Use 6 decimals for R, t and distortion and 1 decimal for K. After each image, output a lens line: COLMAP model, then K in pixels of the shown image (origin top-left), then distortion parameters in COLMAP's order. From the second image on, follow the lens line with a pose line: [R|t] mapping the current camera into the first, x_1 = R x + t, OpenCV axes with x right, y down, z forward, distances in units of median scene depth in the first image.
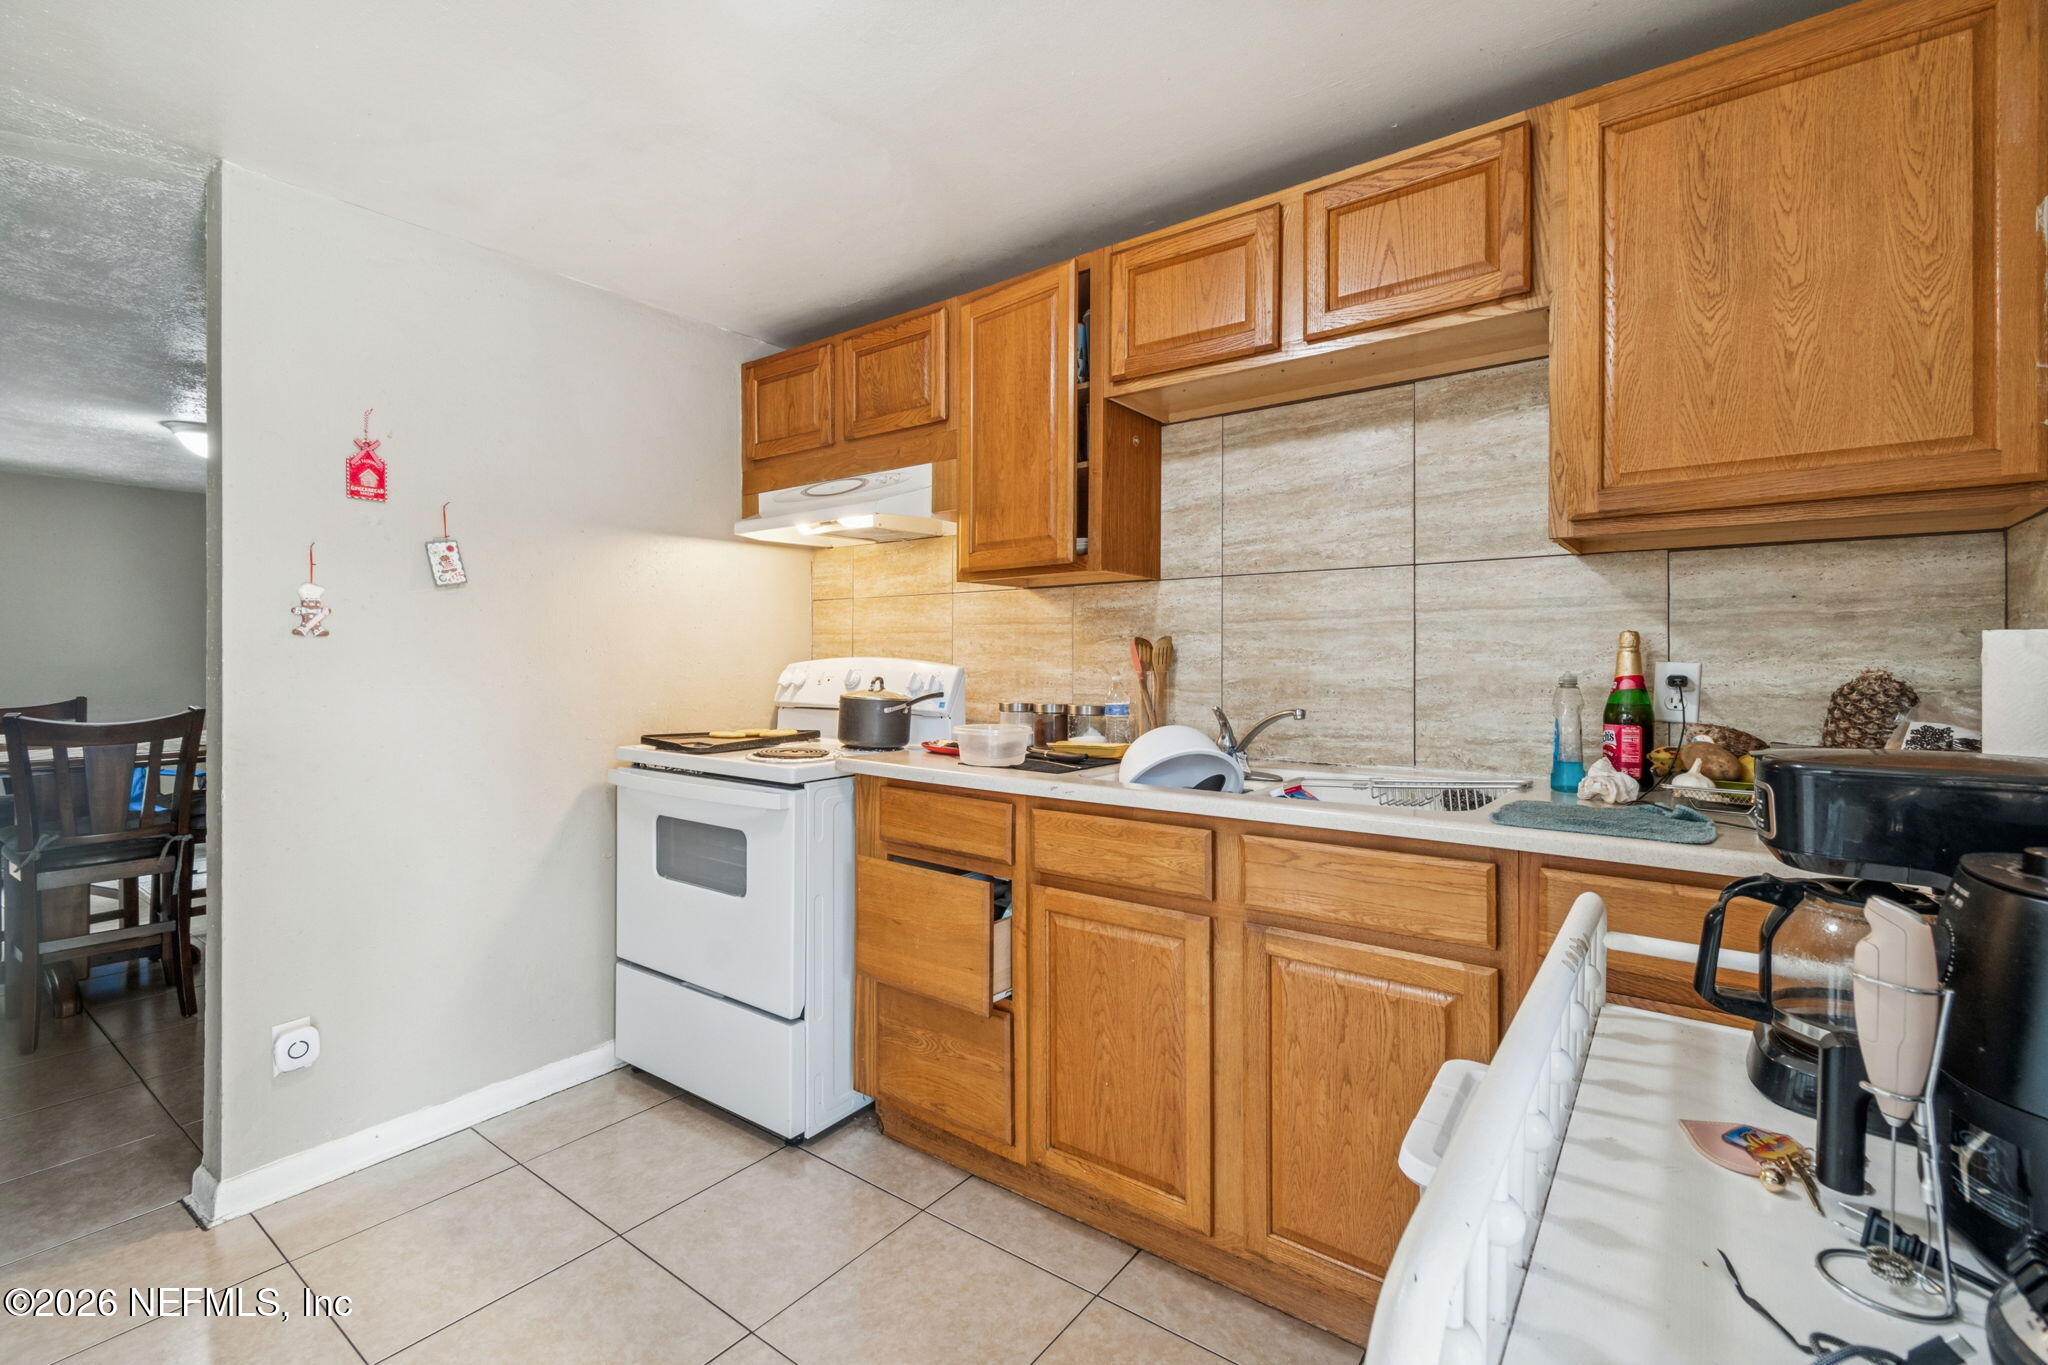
lens RADIAL K [[906.1, 0, 1019.1], [0, 906.1, 666.7], [0, 0, 1]] dist [0.003820, -0.001863]
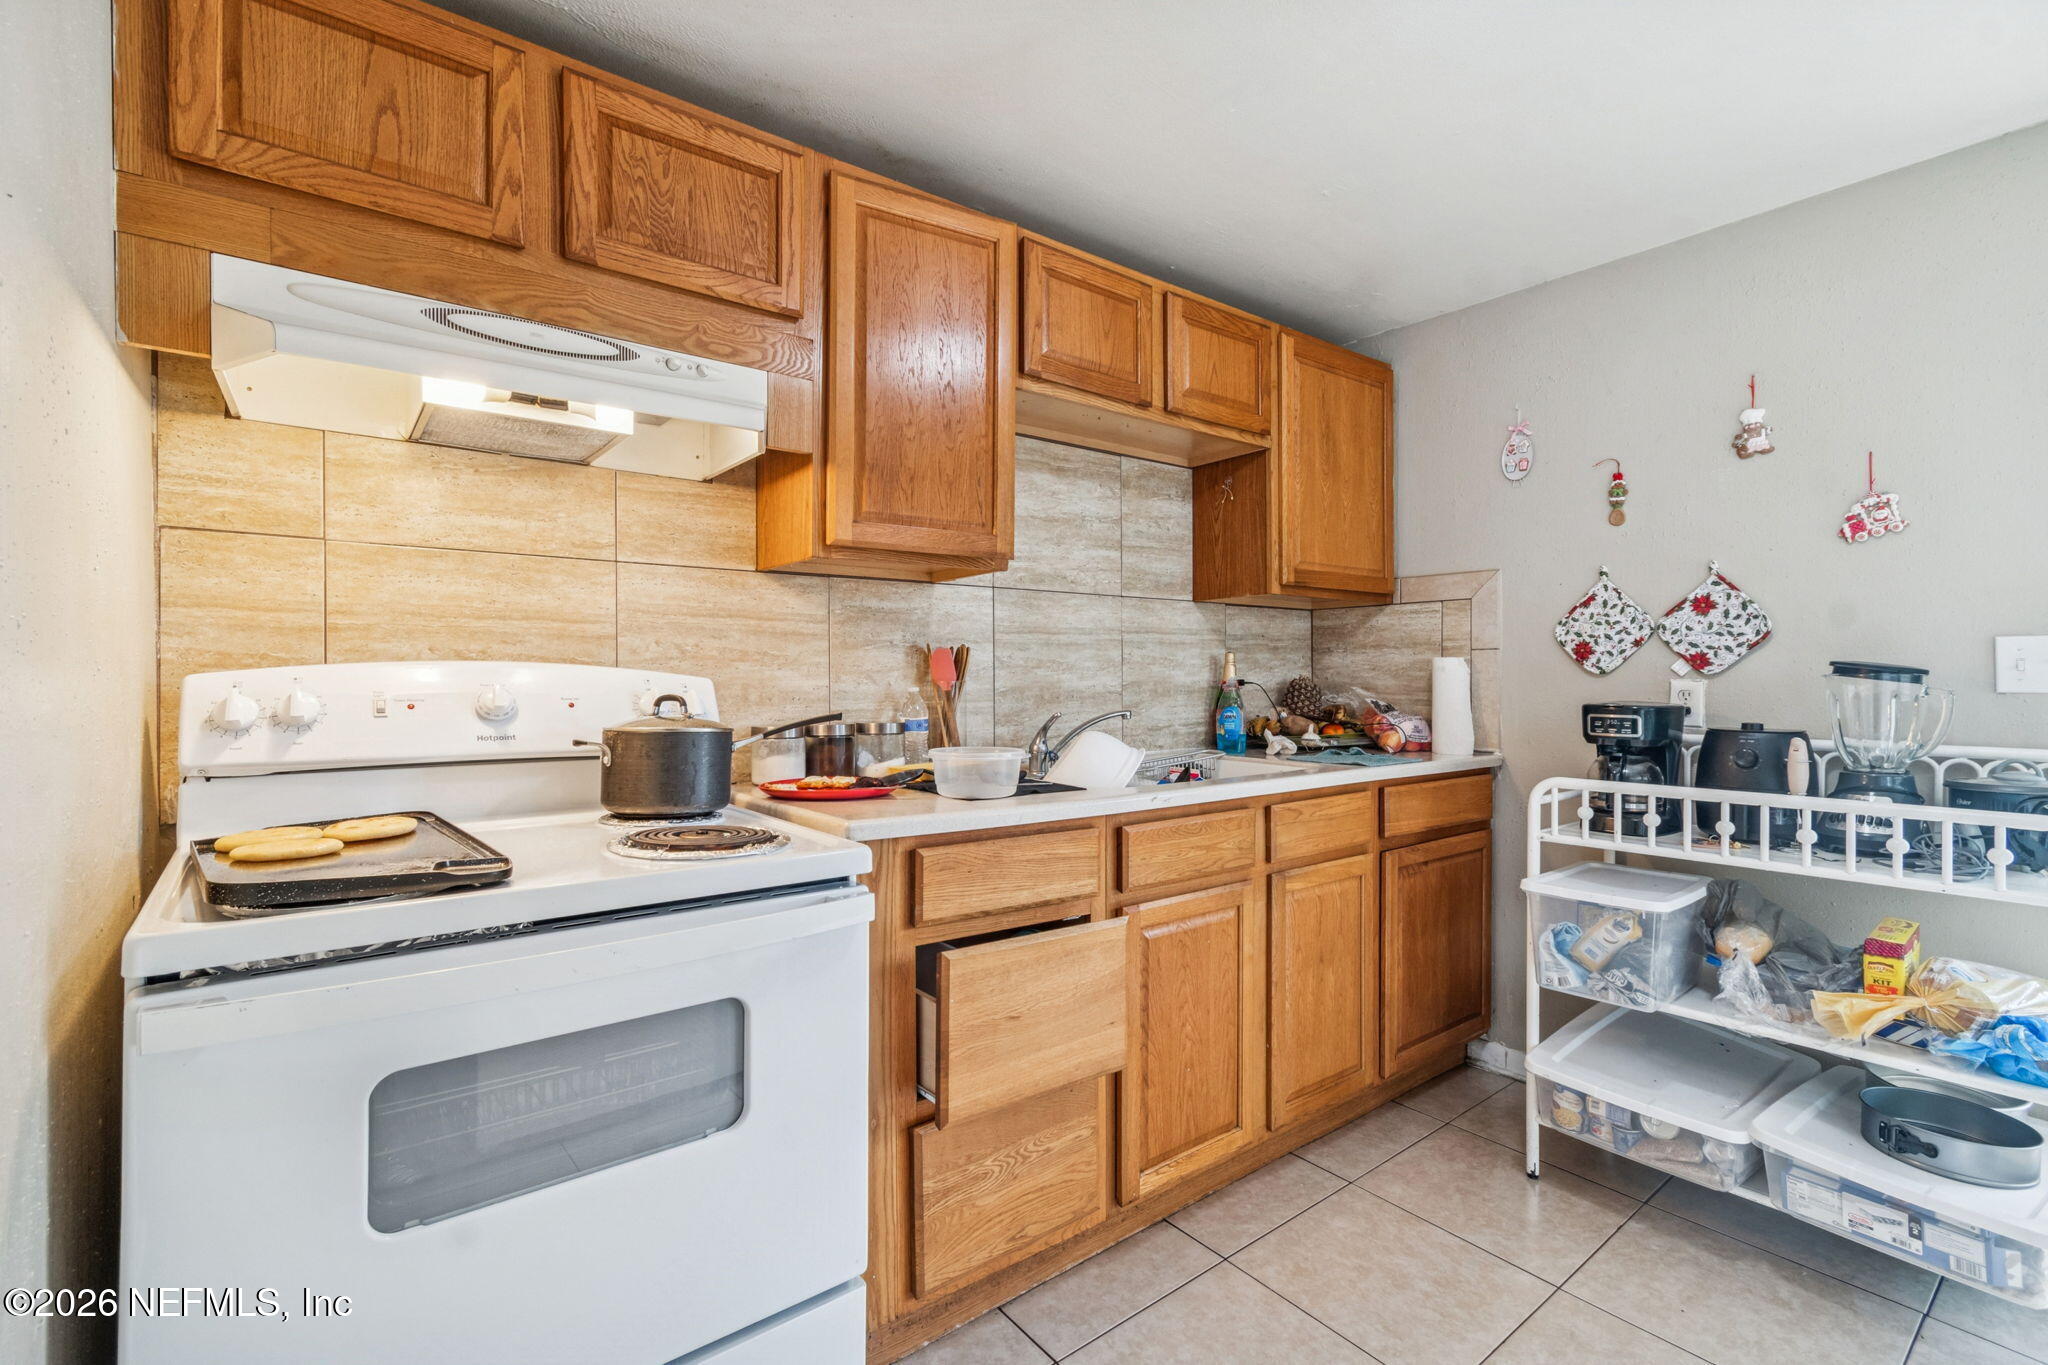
lens RADIAL K [[906.1, 0, 1018.7], [0, 906.1, 677.7], [0, 0, 1]] dist [0.003820, -0.001863]
pose [[0.266581, -0.005047, 0.963799, -0.771728], [0.005378, 0.999979, 0.003749, -0.001605], [-0.963798, 0.004184, 0.266602, 0.719649]]
